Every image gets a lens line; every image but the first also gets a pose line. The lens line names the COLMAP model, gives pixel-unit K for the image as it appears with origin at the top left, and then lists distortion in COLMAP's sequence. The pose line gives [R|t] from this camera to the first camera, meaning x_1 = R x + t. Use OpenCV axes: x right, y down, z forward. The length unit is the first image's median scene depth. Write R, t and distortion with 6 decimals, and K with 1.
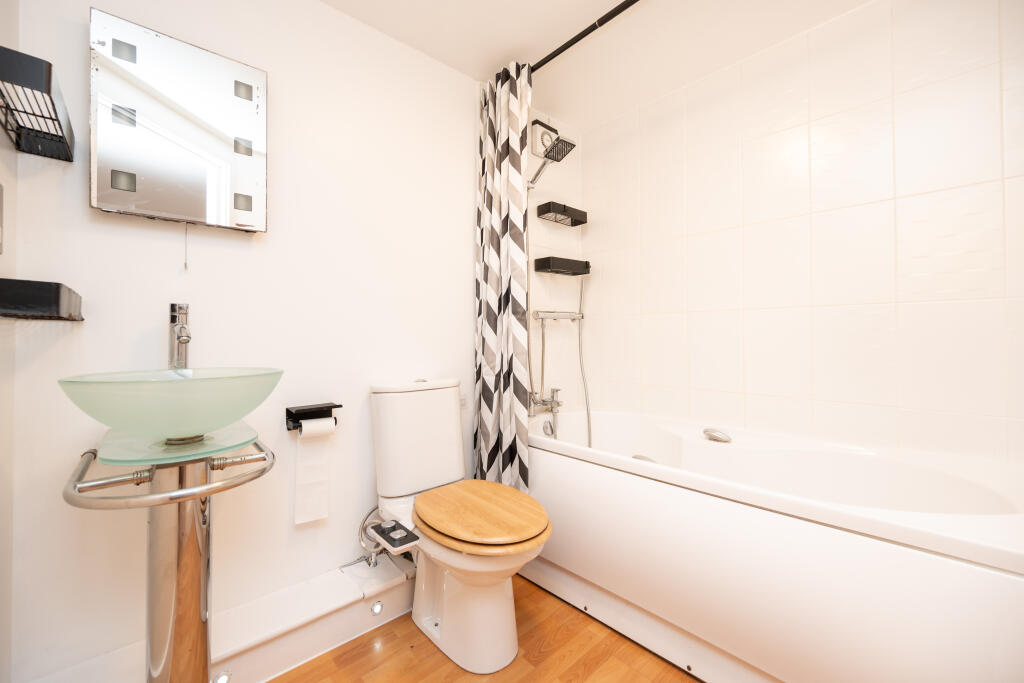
lens RADIAL K [[409.7, 0, 508.8], [0, 409.7, 335.6], [0, 0, 1]] dist [-0.001983, -0.000206]
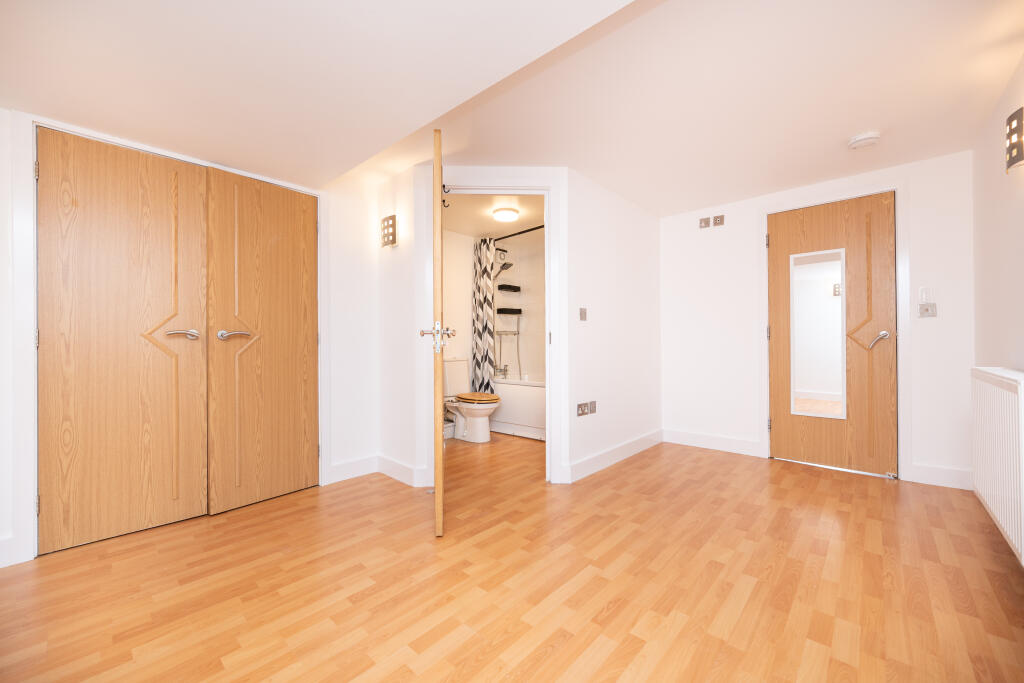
lens RADIAL K [[409.7, 0, 514.1], [0, 409.7, 341.6], [0, 0, 1]] dist [-0.001983, -0.000206]
pose [[0.996397, -0.002129, 0.084786, -0.044873], [0.002699, 0.999974, -0.006613, 0.018535], [-0.084769, 0.006818, 0.996377, -1.591526]]
